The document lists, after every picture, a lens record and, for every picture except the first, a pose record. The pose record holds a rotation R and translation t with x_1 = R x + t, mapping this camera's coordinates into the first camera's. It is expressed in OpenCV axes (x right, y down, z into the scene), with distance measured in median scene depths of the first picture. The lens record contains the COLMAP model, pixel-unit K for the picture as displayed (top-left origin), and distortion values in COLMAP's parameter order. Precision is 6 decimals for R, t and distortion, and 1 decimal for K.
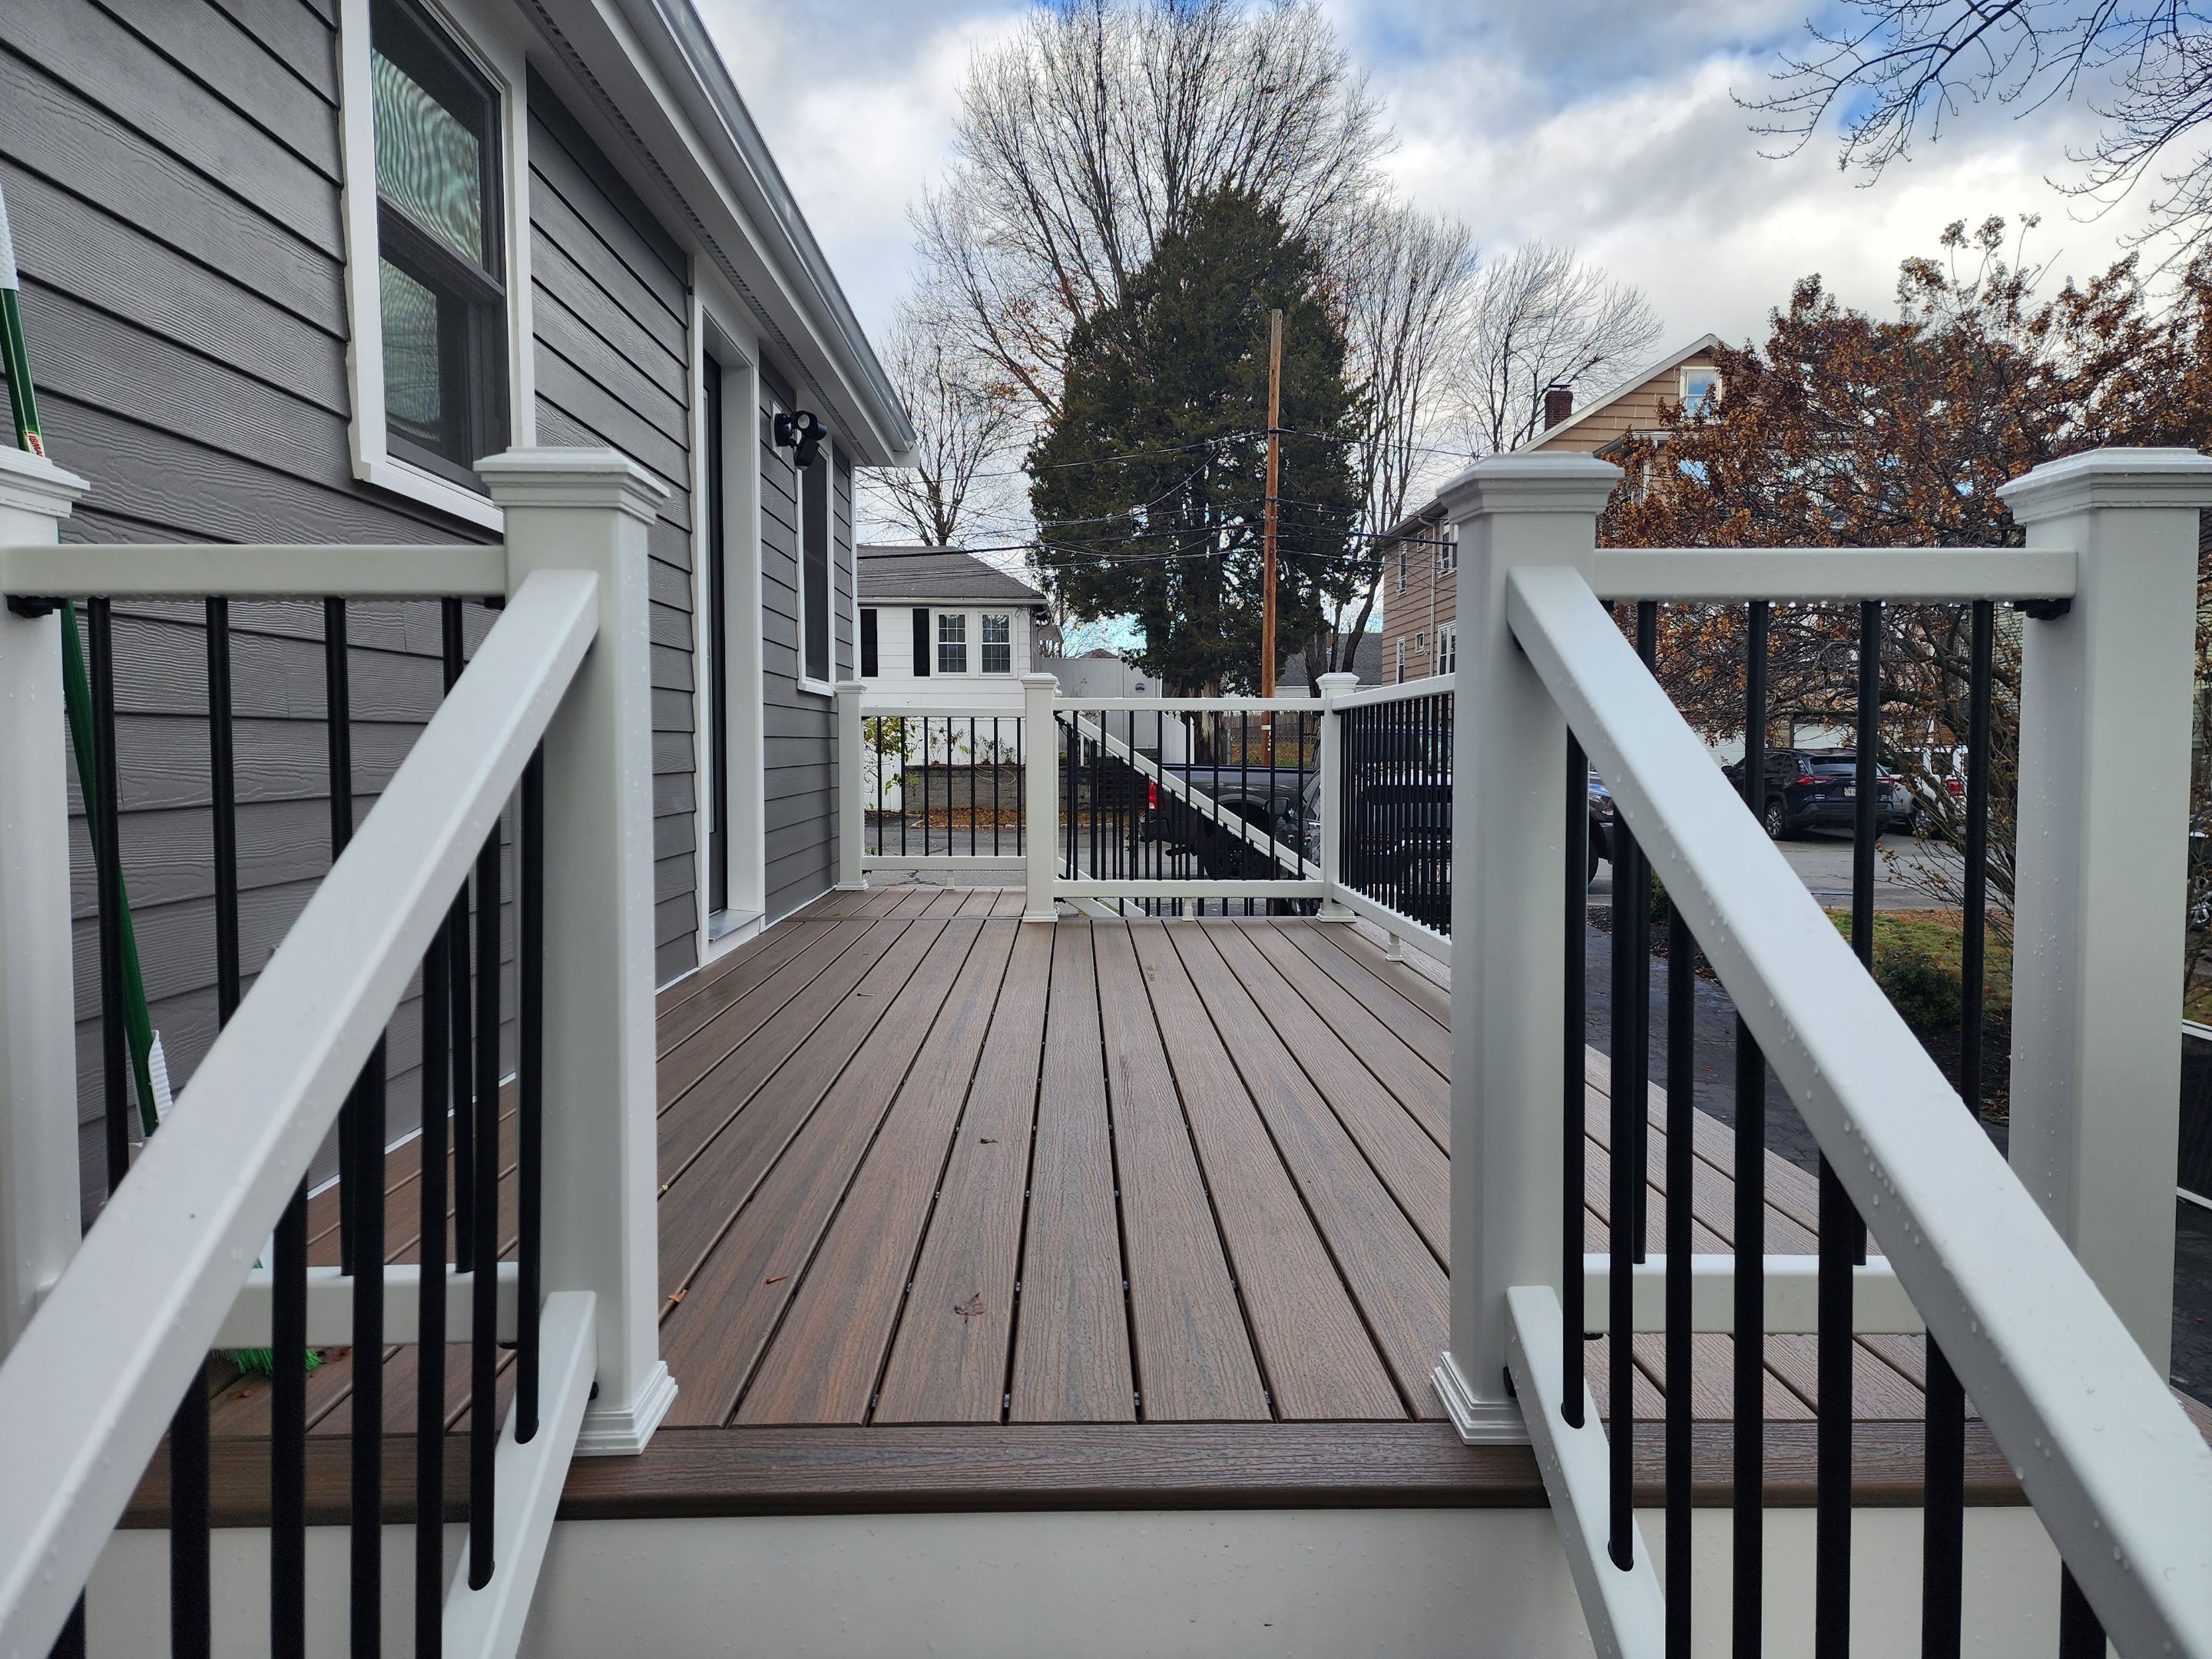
lens RADIAL K [[1486.6, 0, 1103.1], [0, 1486.6, 839.2], [0, 0, 1]] dist [0.059903, -0.053055]
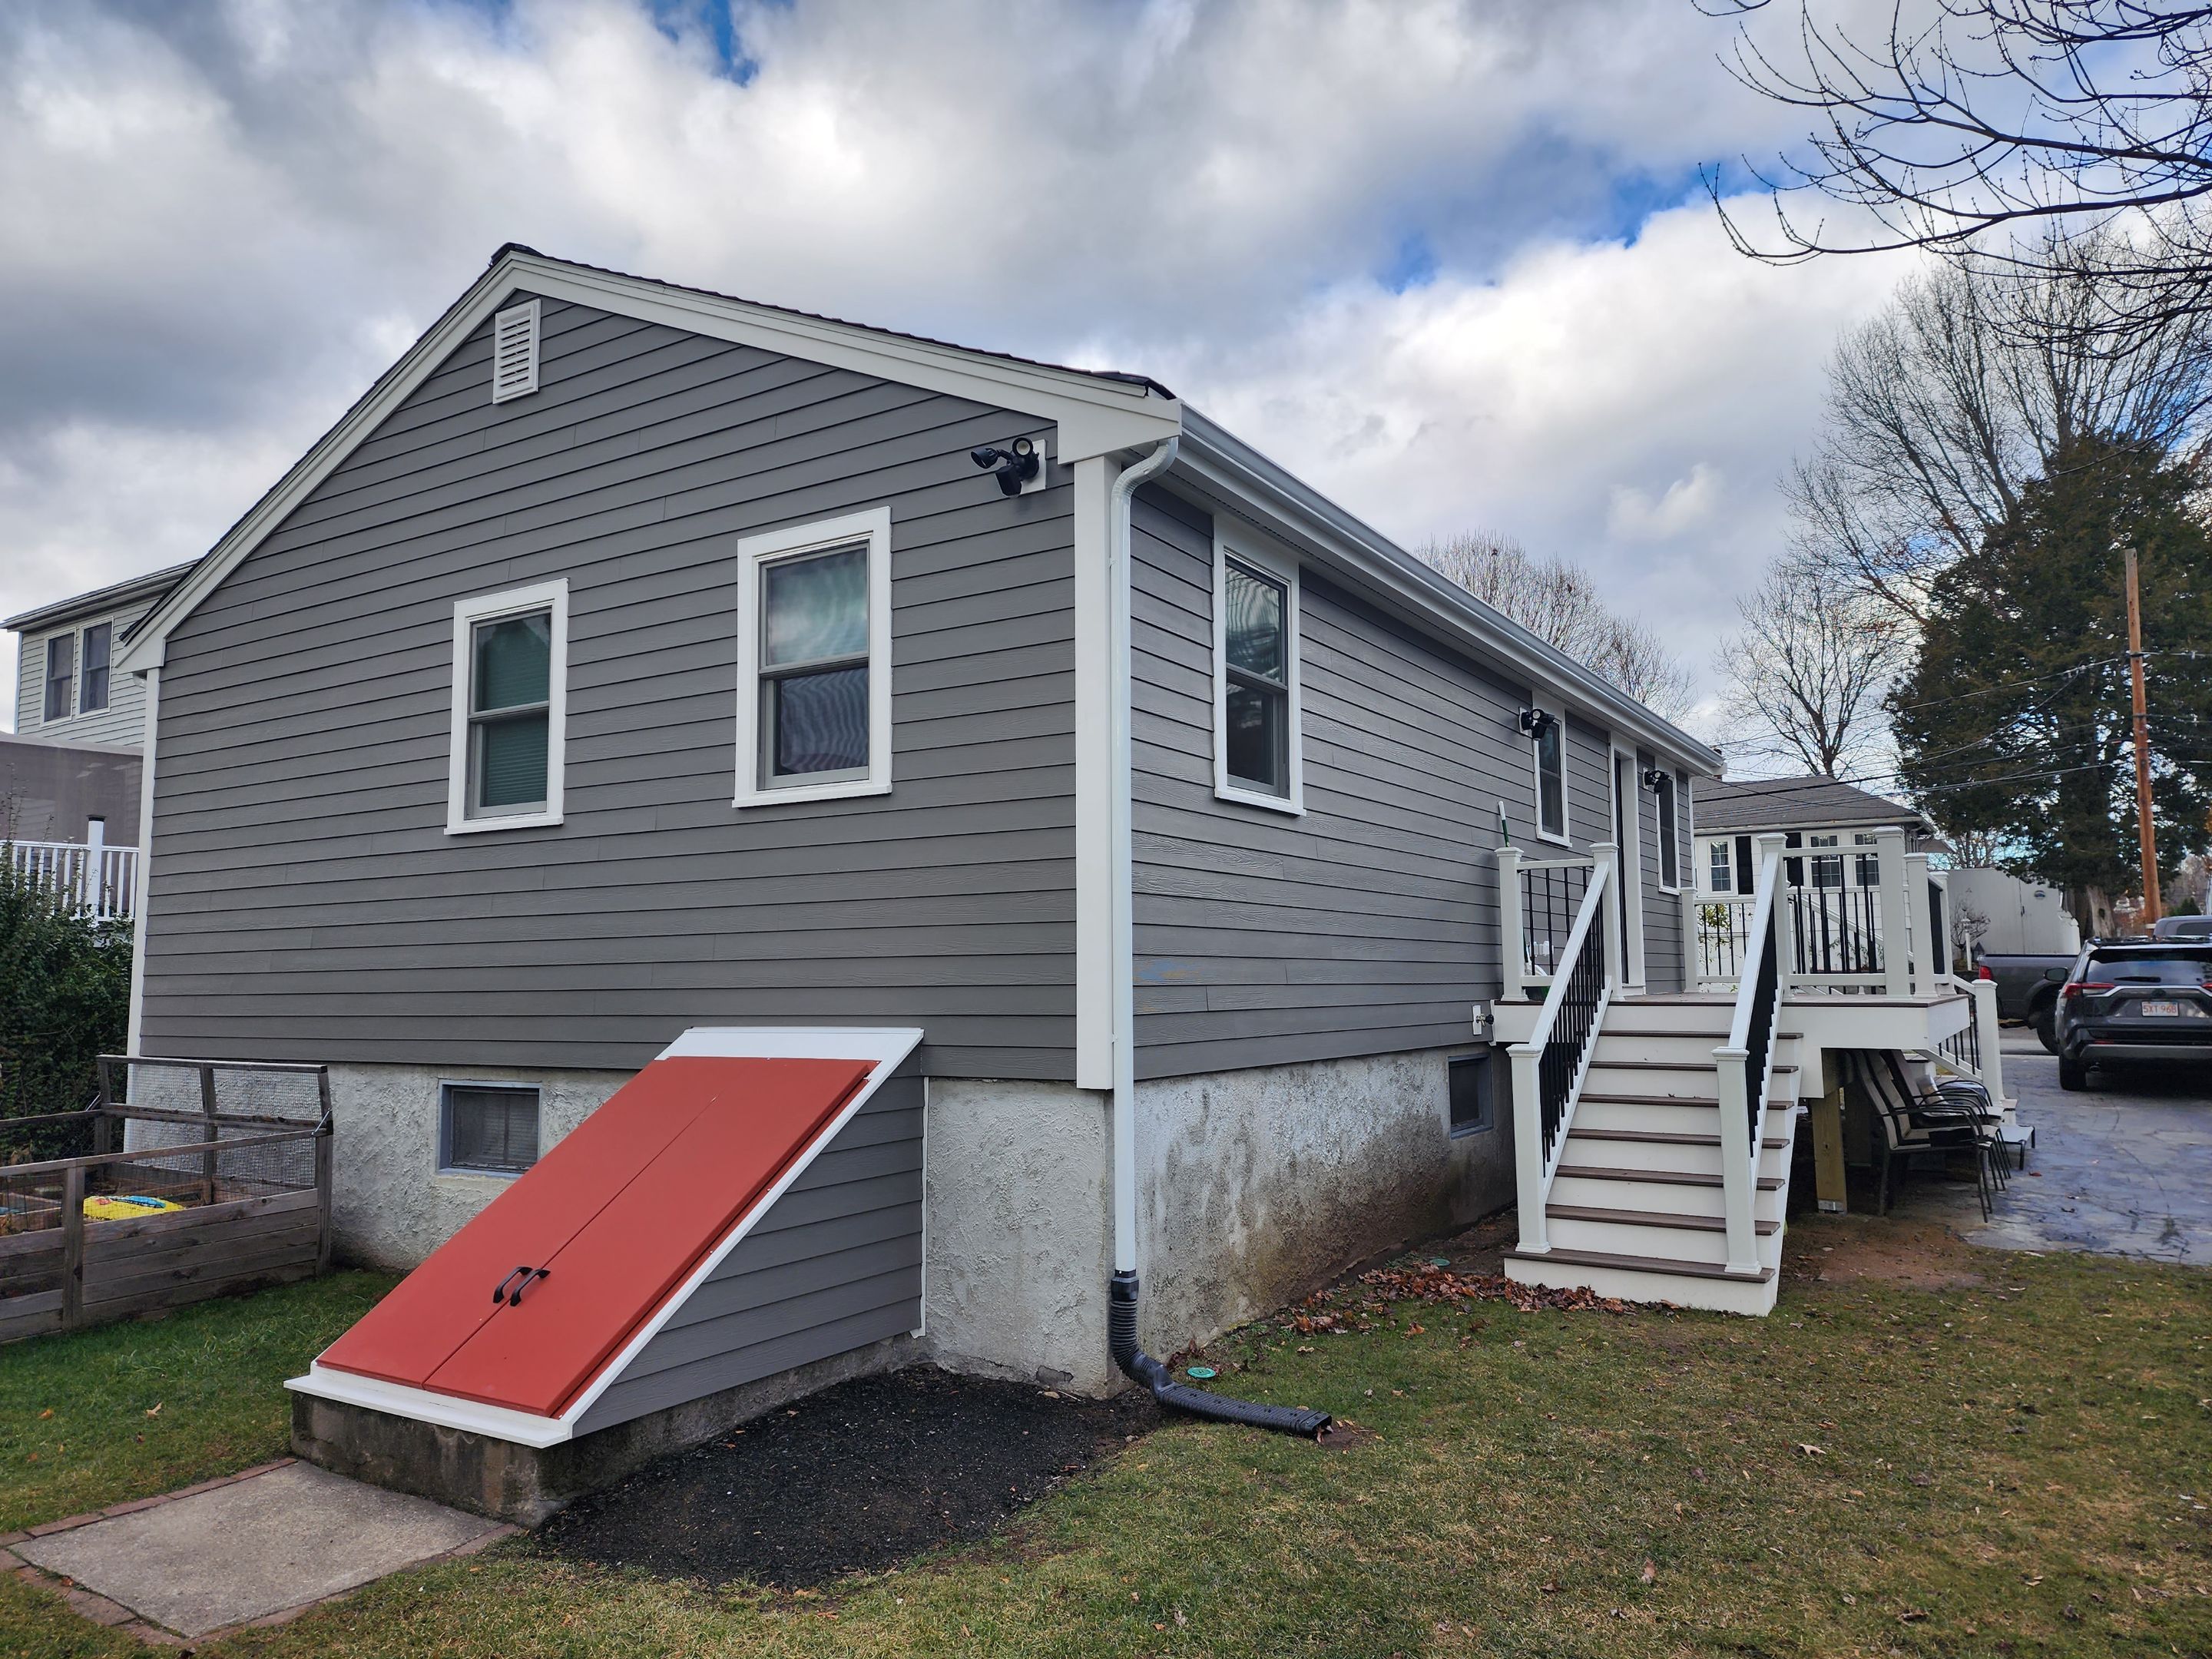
lens RADIAL K [[1486.6, 0, 1088.7], [0, 1486.6, 822.2], [0, 0, 1]] dist [0.059903, -0.053055]
pose [[0.833588, -0.061003, -0.549008, 0.051319], [-0.029378, 0.987581, -0.154341, 0.027026], [0.551605, 0.144785, 0.821443, -0.211533]]
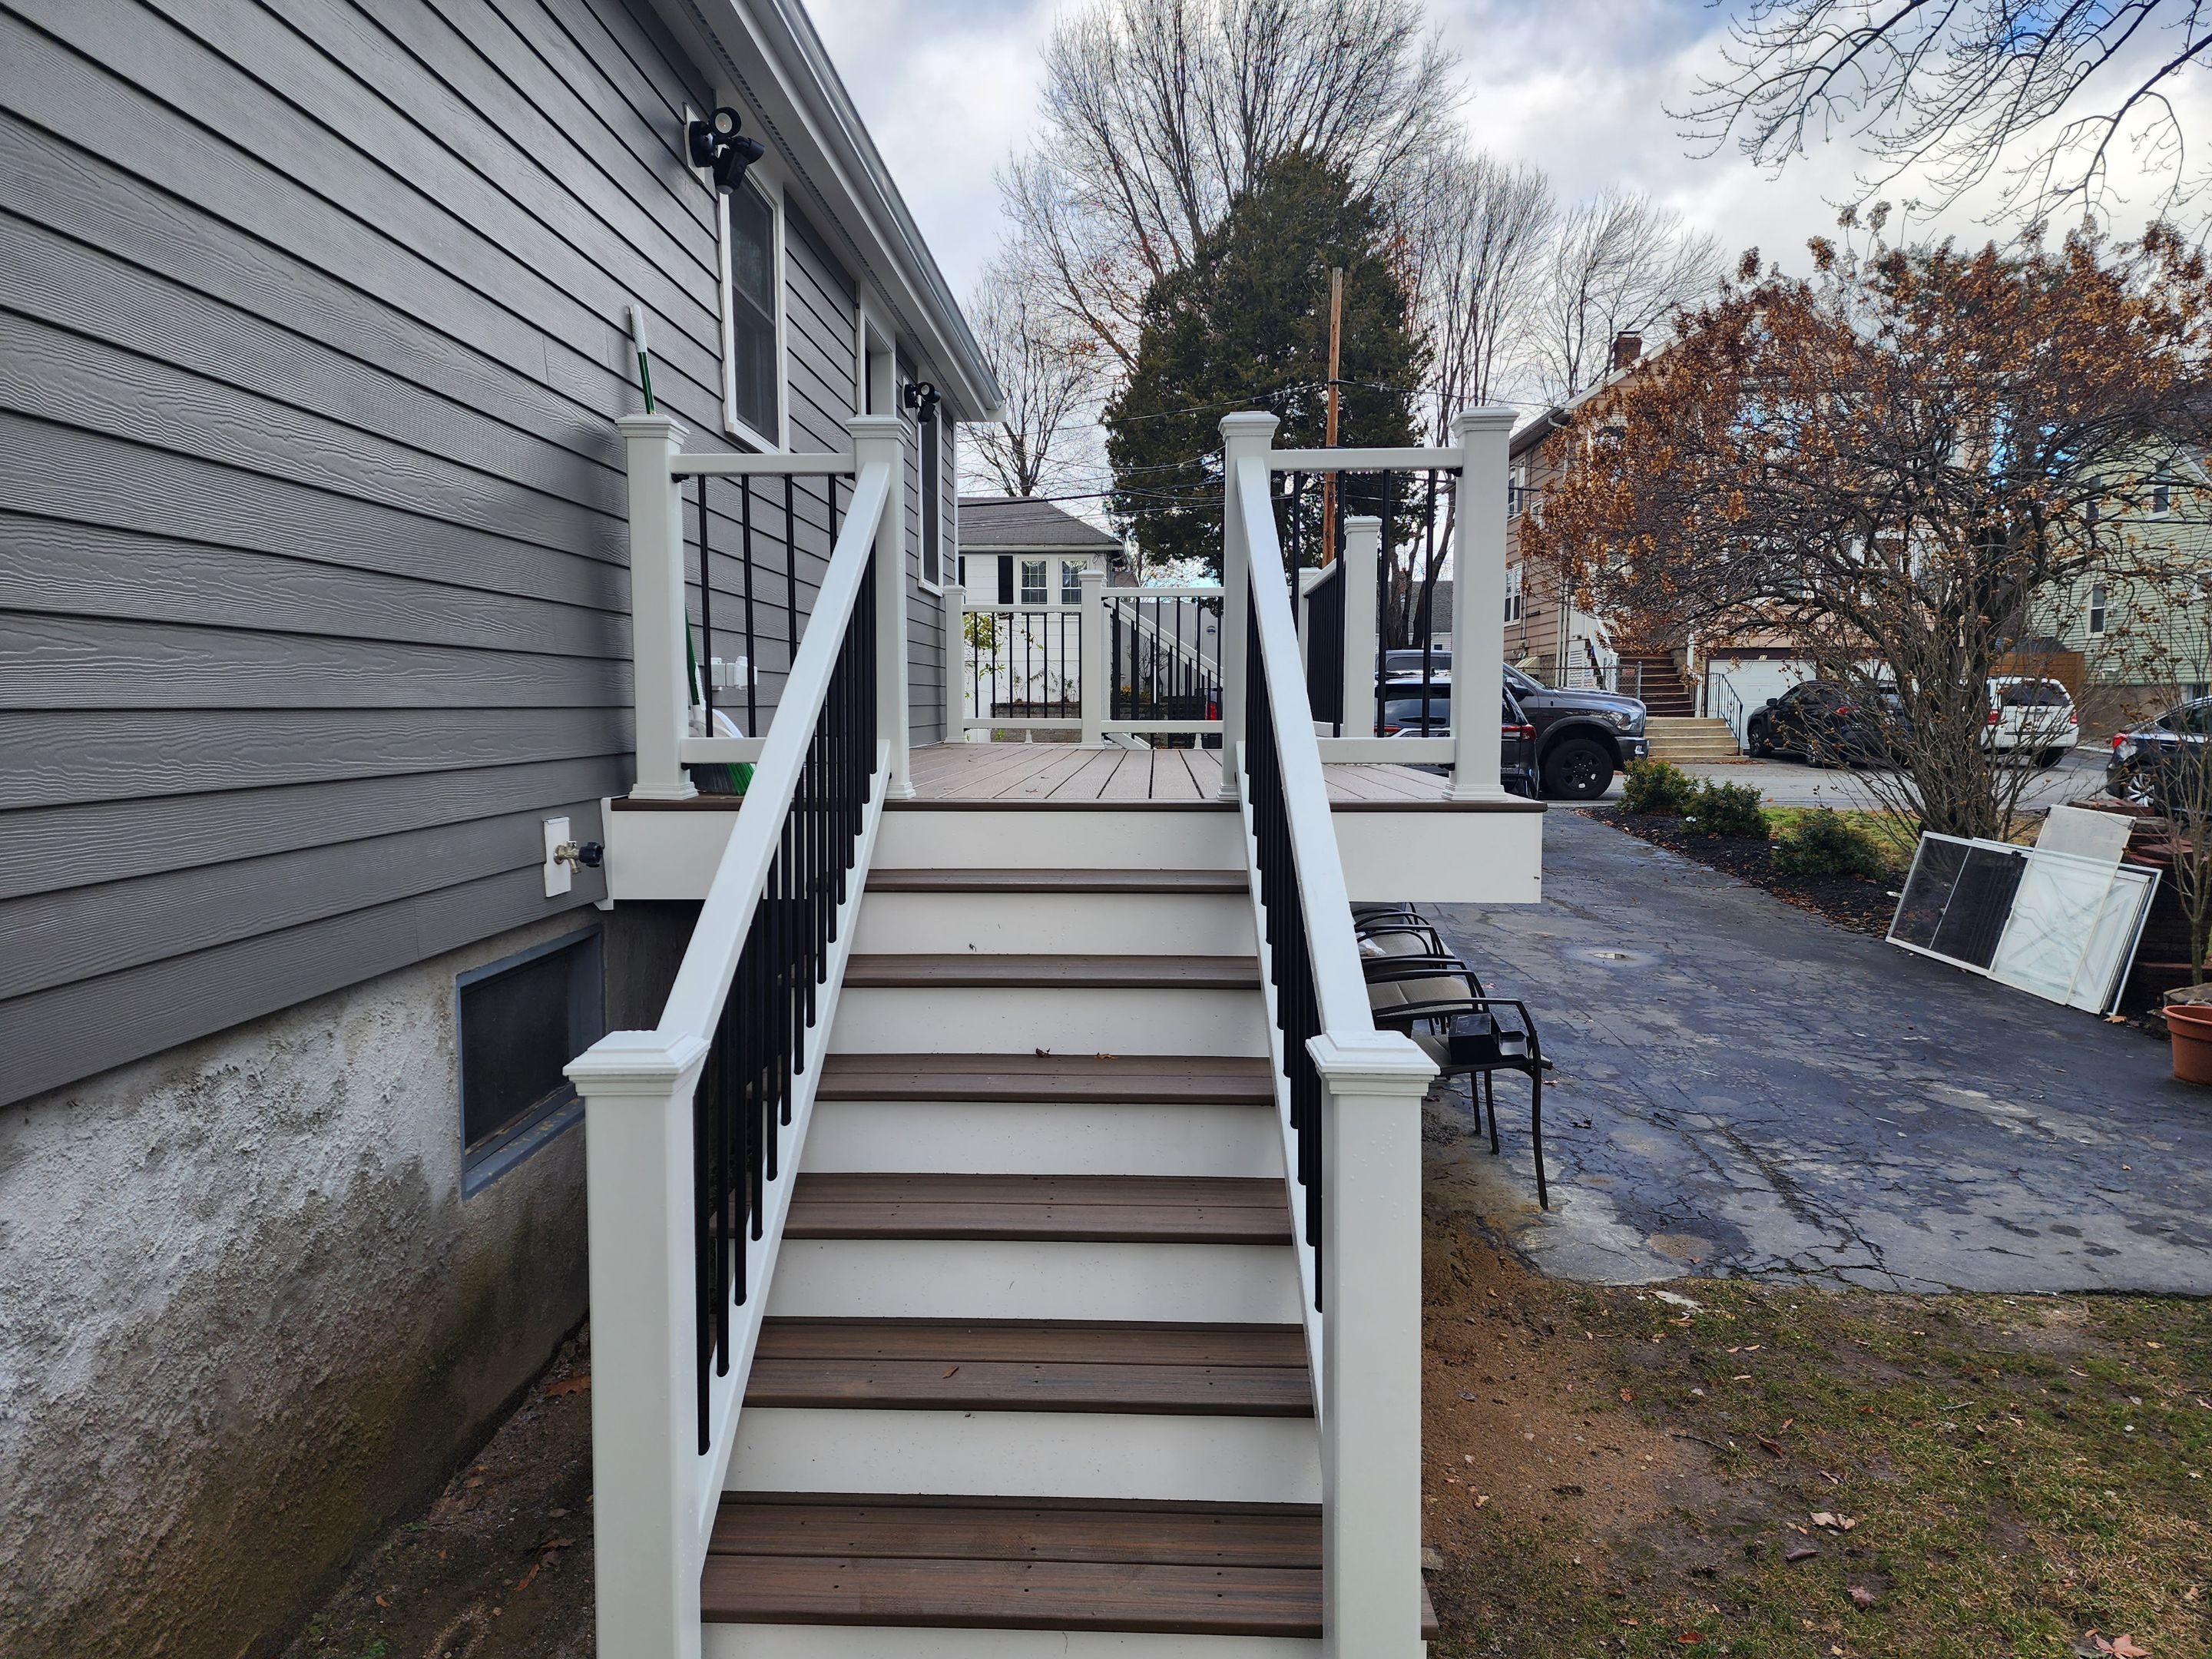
lens RADIAL K [[1486.6, 0, 1086.6], [0, 1486.6, 839.7], [0, 0, 1]] dist [0.059903, -0.053055]
pose [[0.997771, 0.004889, -0.066556, 0.007105], [-0.002927, 0.999559, 0.029547, 0.015448], [0.066671, -0.029286, 0.997345, -0.061543]]
